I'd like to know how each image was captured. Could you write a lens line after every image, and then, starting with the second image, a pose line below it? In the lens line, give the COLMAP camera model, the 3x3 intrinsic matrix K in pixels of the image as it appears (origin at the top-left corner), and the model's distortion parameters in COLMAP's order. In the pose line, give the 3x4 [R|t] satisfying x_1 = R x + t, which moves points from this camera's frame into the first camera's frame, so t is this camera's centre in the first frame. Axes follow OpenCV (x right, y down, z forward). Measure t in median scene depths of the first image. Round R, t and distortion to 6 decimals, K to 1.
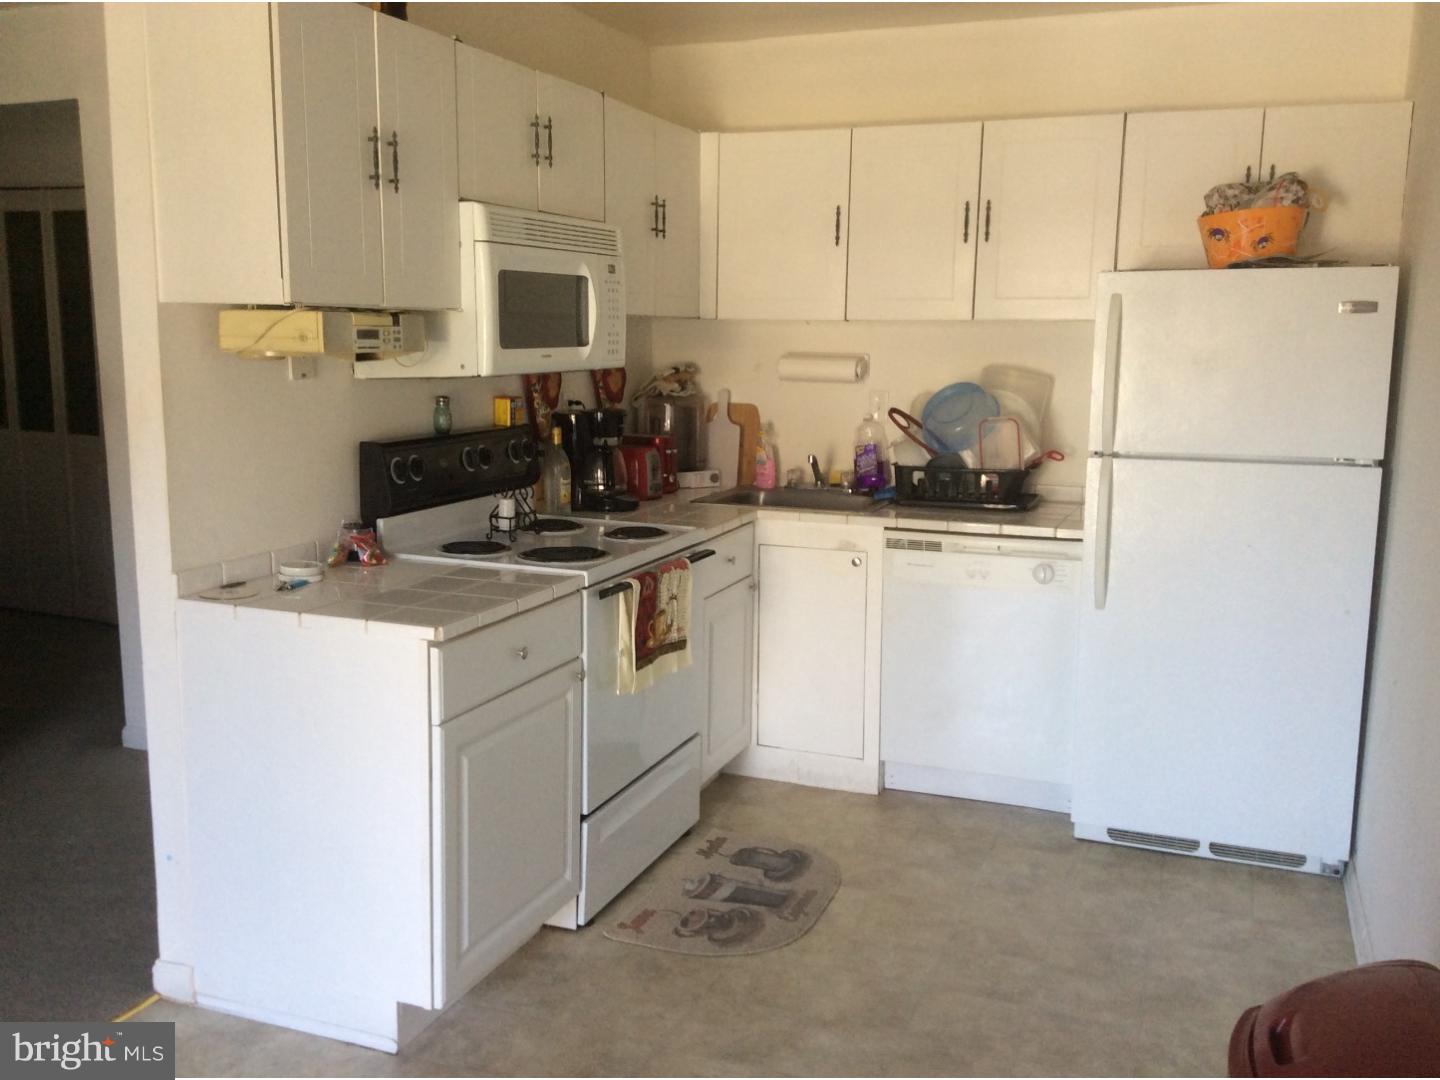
lens RADIAL K [[1341.7, 0, 709.0], [0, 1341.7, 533.1], [0, 0, 1]] dist [0.102518, 0.000000]
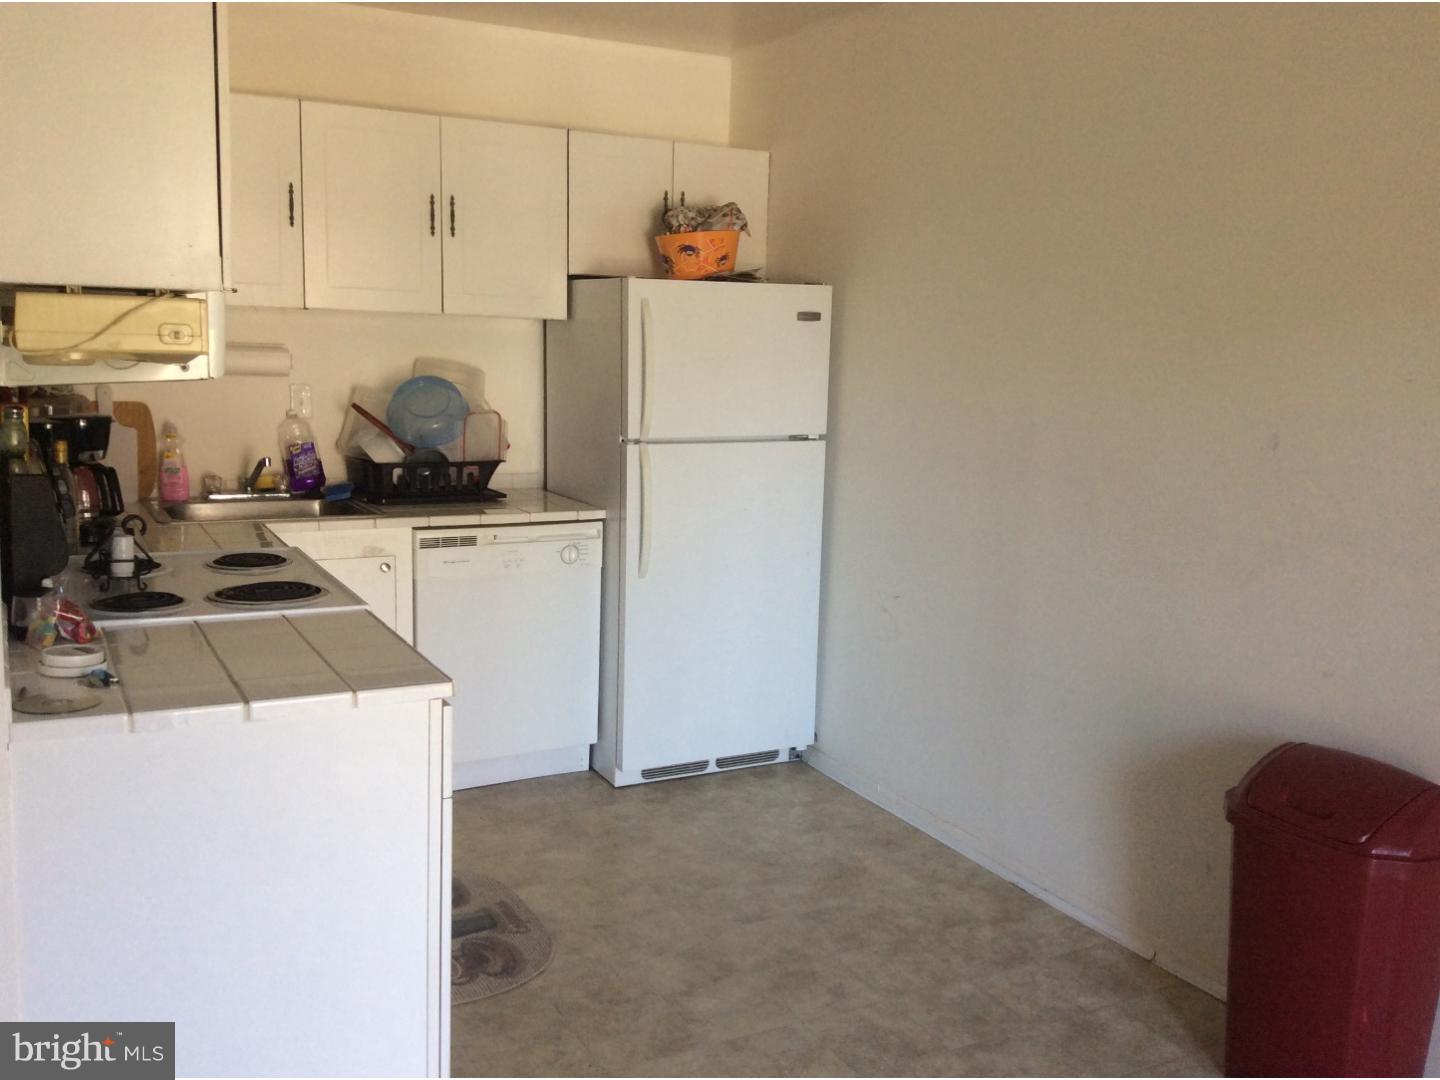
lens RADIAL K [[1341.7, 0, 711.3], [0, 1341.7, 538.4], [0, 0, 1]] dist [0.102518, 0.000000]
pose [[0.649646, -0.108066, 0.752517, -0.502659], [0.094638, 0.993642, 0.060993, -0.038689], [-0.754323, 0.031593, 0.655743, 0.222271]]
